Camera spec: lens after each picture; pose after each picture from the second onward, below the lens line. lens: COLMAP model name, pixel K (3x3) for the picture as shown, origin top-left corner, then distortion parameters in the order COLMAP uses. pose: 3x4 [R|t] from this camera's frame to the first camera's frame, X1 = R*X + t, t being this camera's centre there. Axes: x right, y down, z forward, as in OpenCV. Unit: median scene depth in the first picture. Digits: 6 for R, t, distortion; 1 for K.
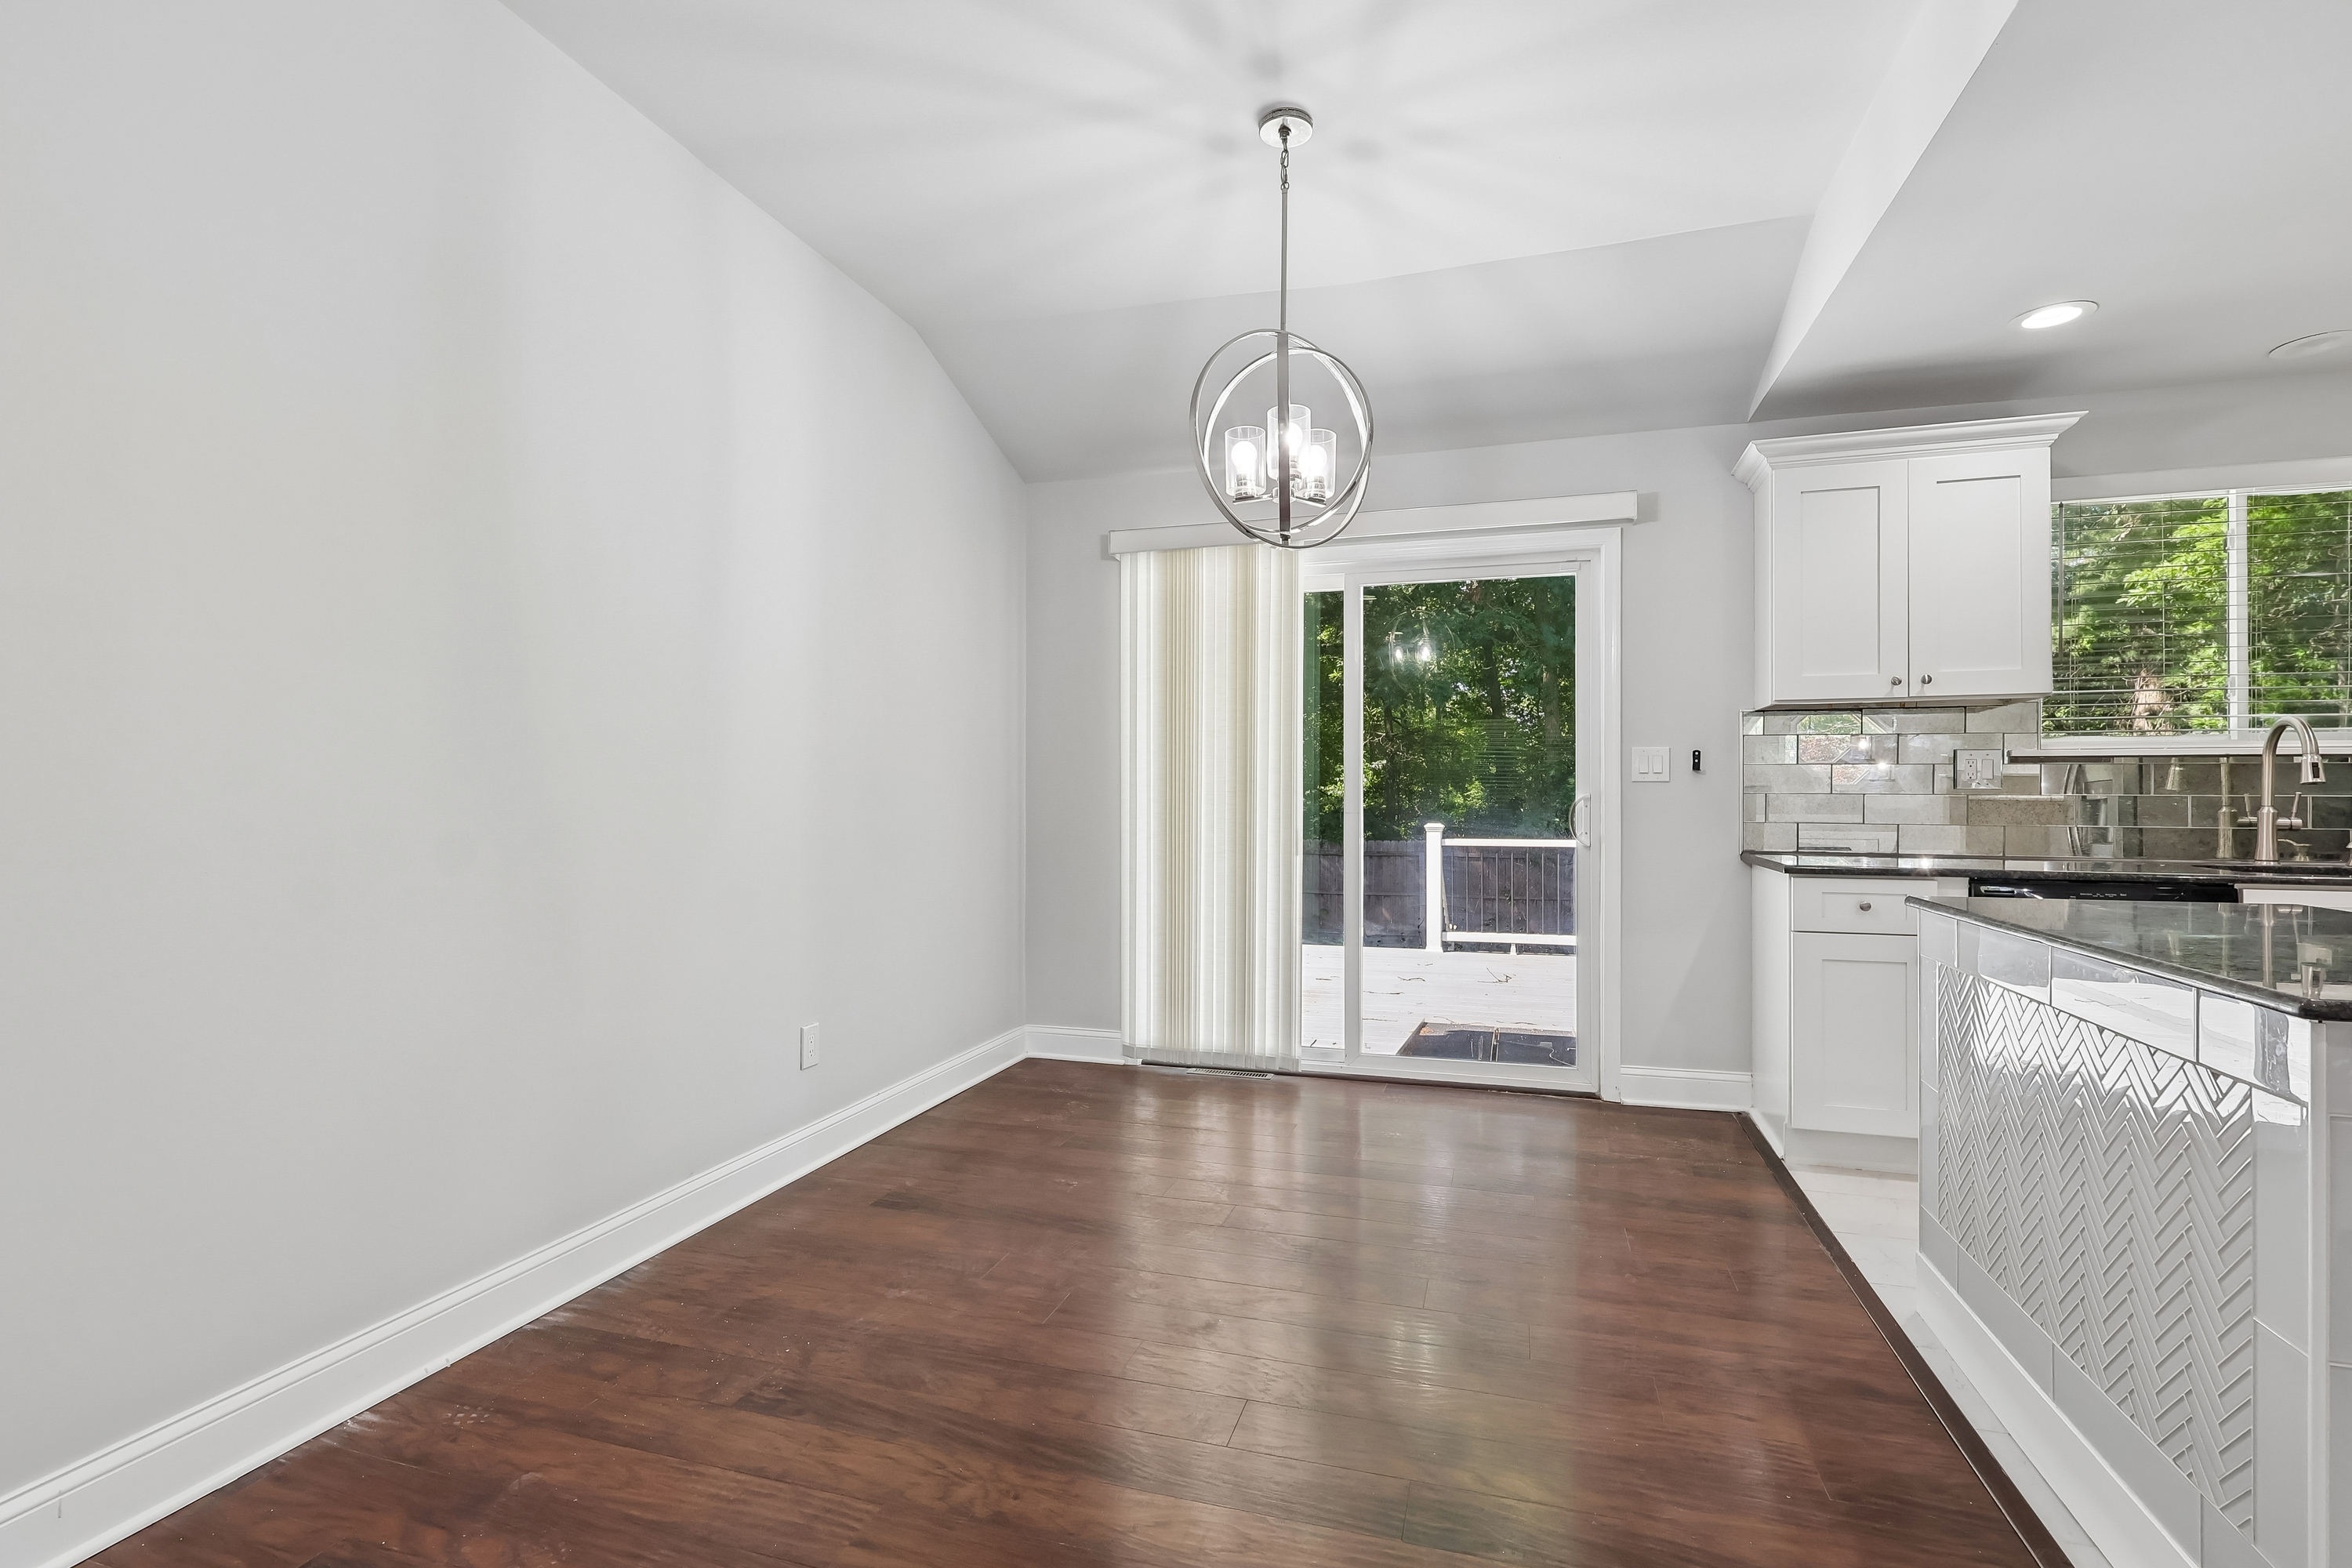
lens RADIAL K [[1101.5, 0, 1178.4], [0, 1101.5, 792.0], [0, 0, 1]] dist [0.002115, 0.000340]
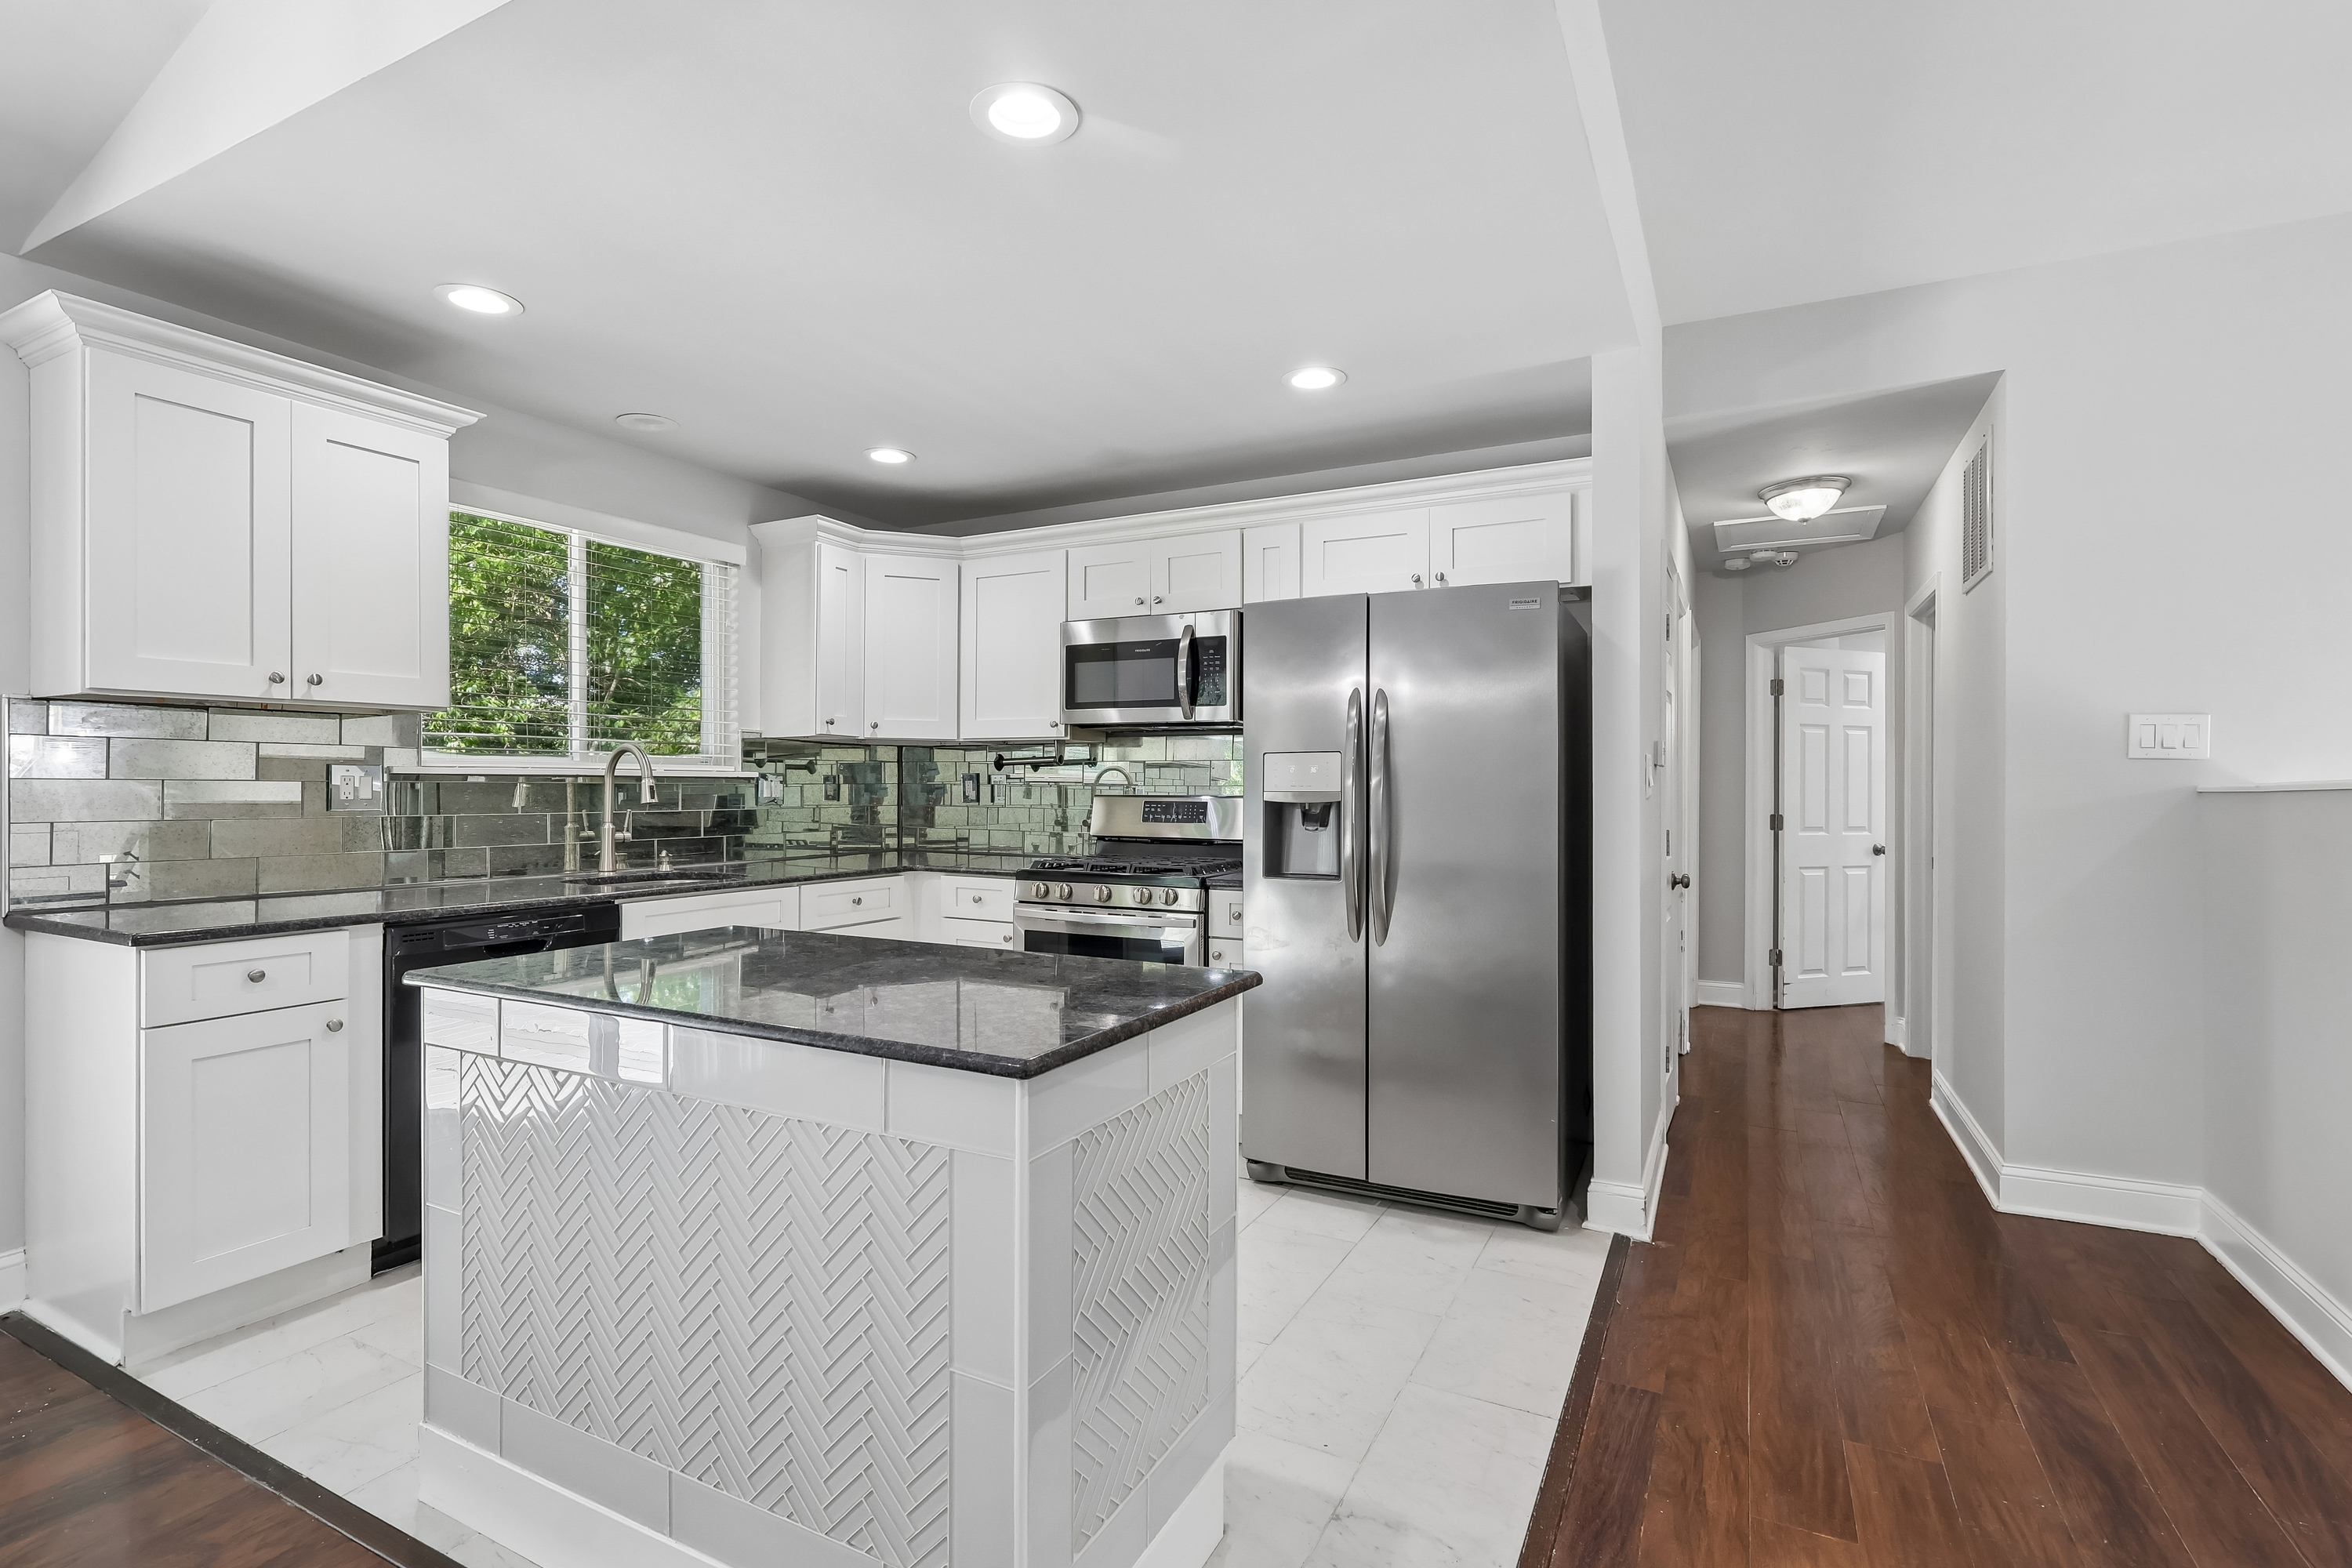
lens RADIAL K [[1098.4, 0, 1170.5], [0, 1098.4, 785.9], [0, 0, 1]] dist [-0.001810, 0.000600]
pose [[0.183940, -0.001072, 0.982937, 0.001743], [-0.003466, 0.999992, 0.001740, -0.026302], [-0.982931, -0.003727, 0.183935, 0.223881]]
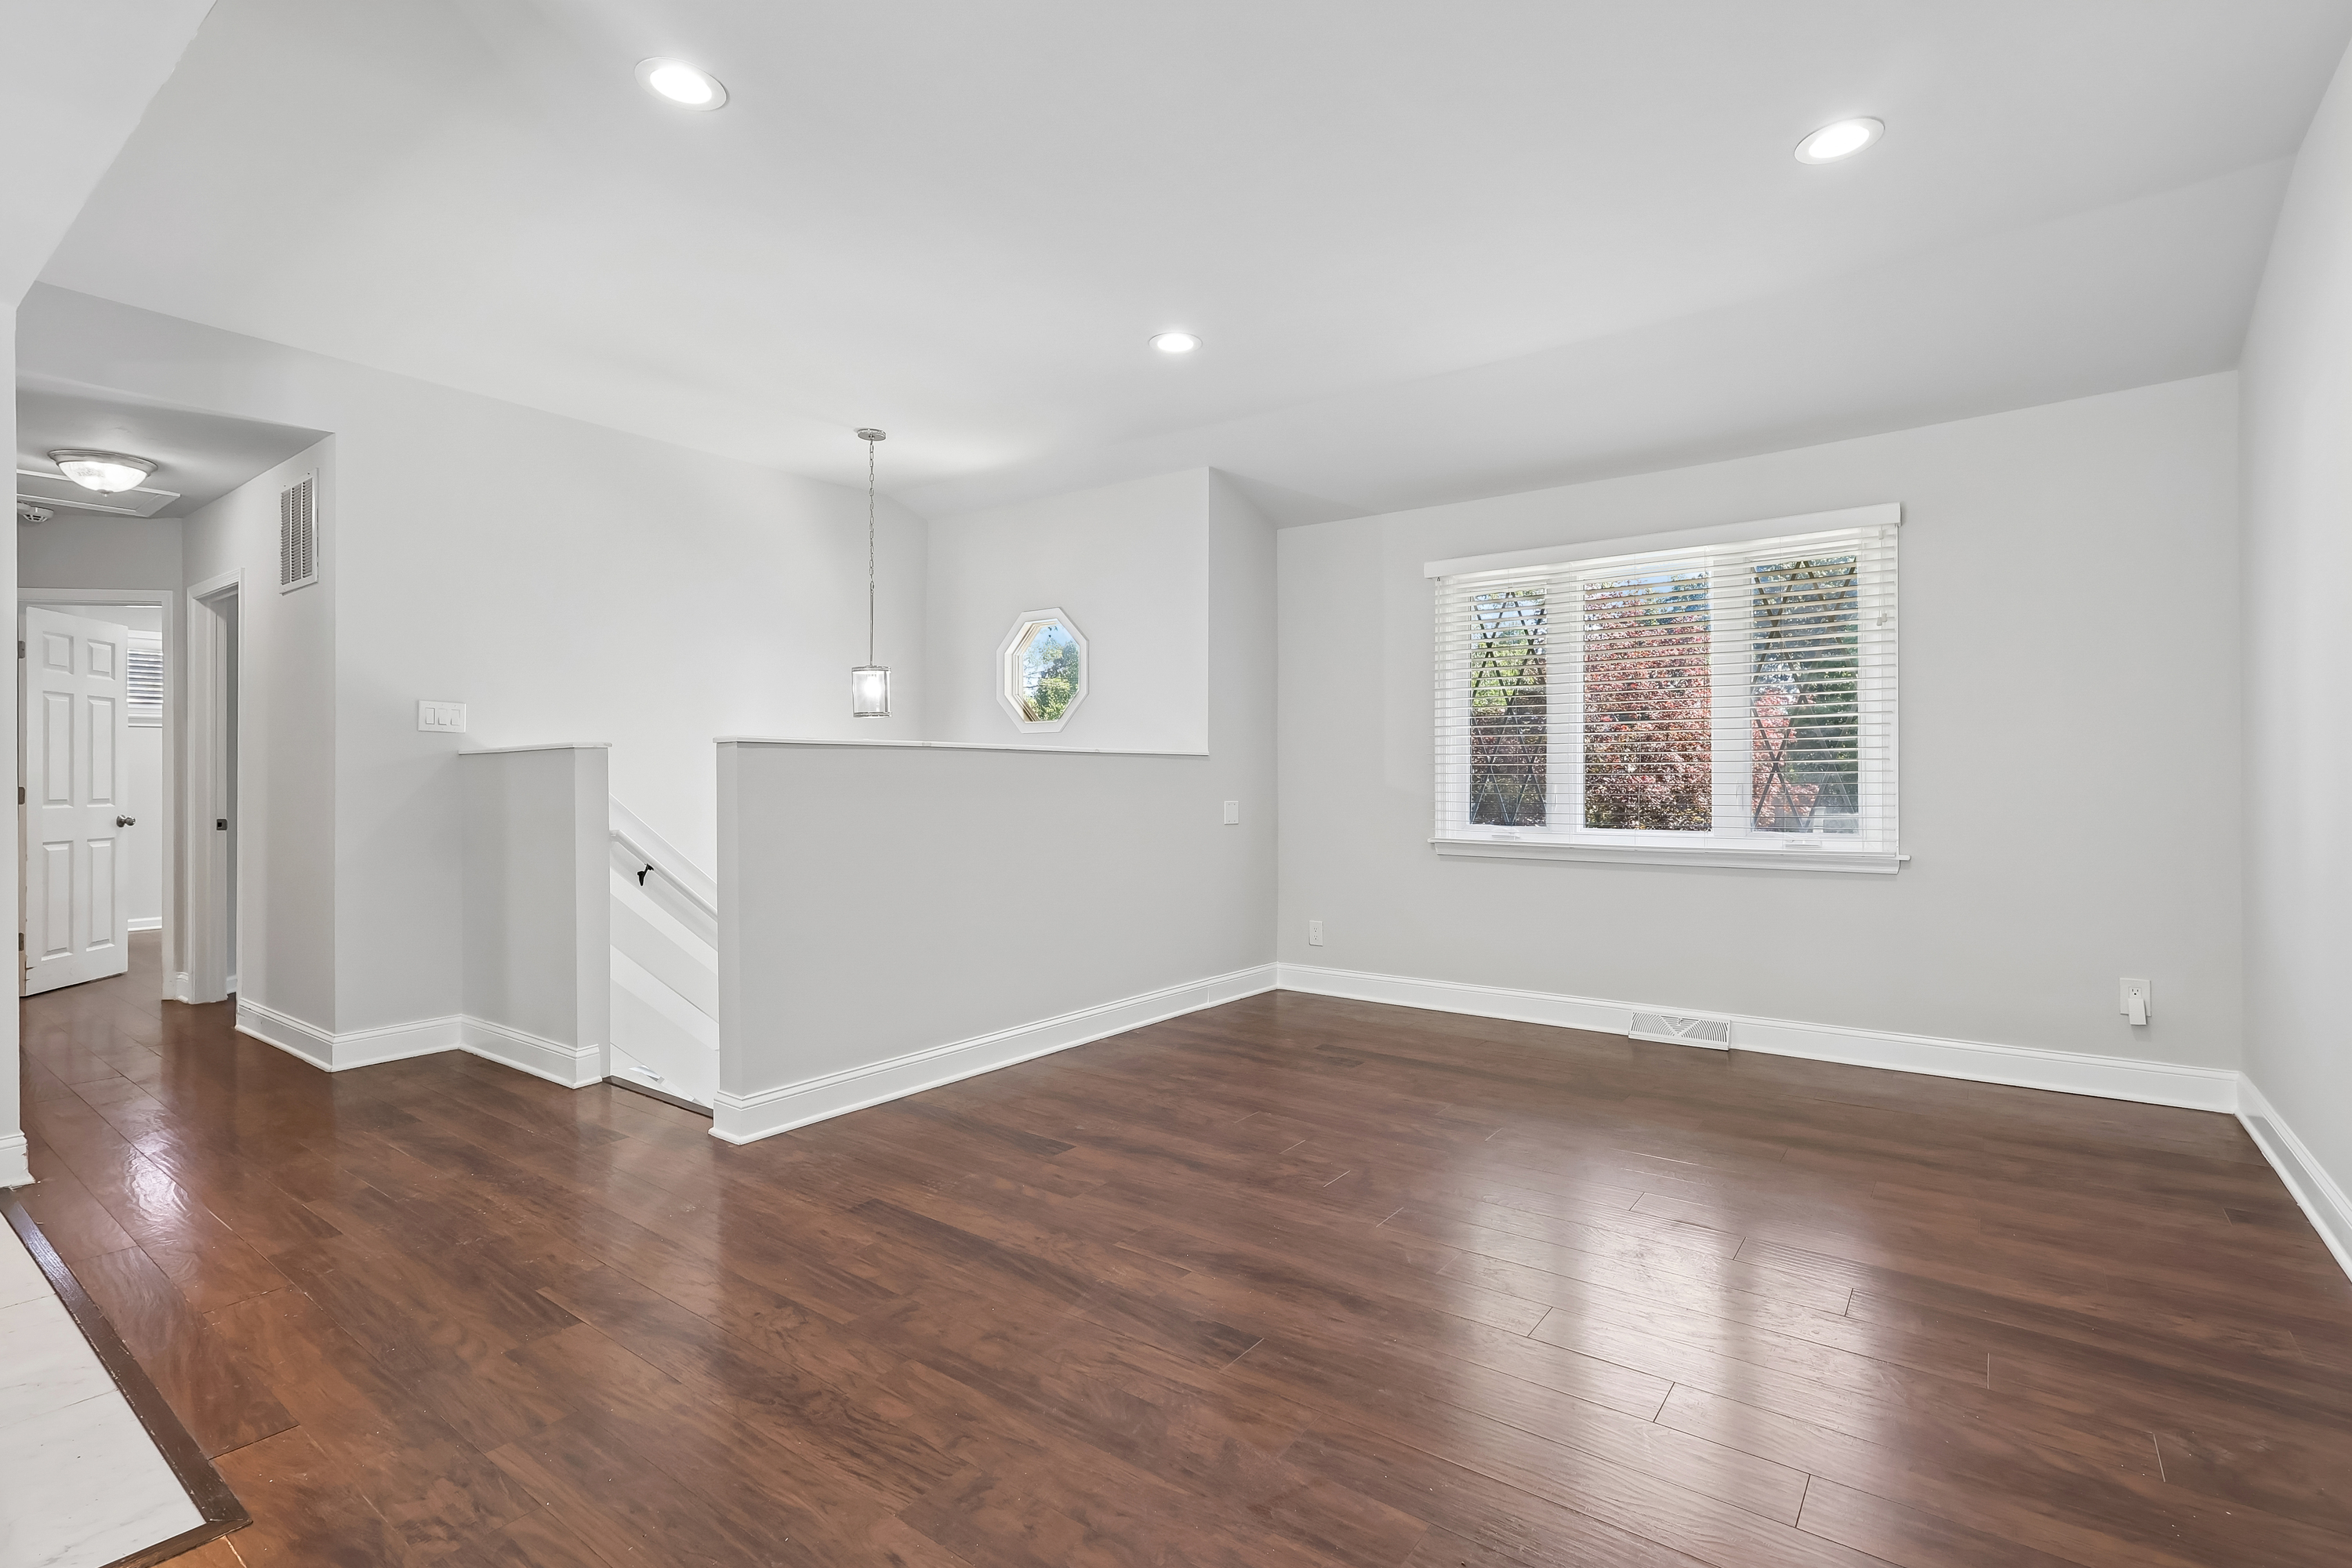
lens RADIAL K [[1098.4, 0, 1170.5], [0, 1098.4, 785.9], [0, 0, 1]] dist [-0.001810, 0.000600]
pose [[-0.939364, -0.004568, 0.342890, -0.241428], [-0.001480, 0.999956, 0.009266, 0.000211], [-0.342918, 0.008197, -0.939330, 0.515802]]
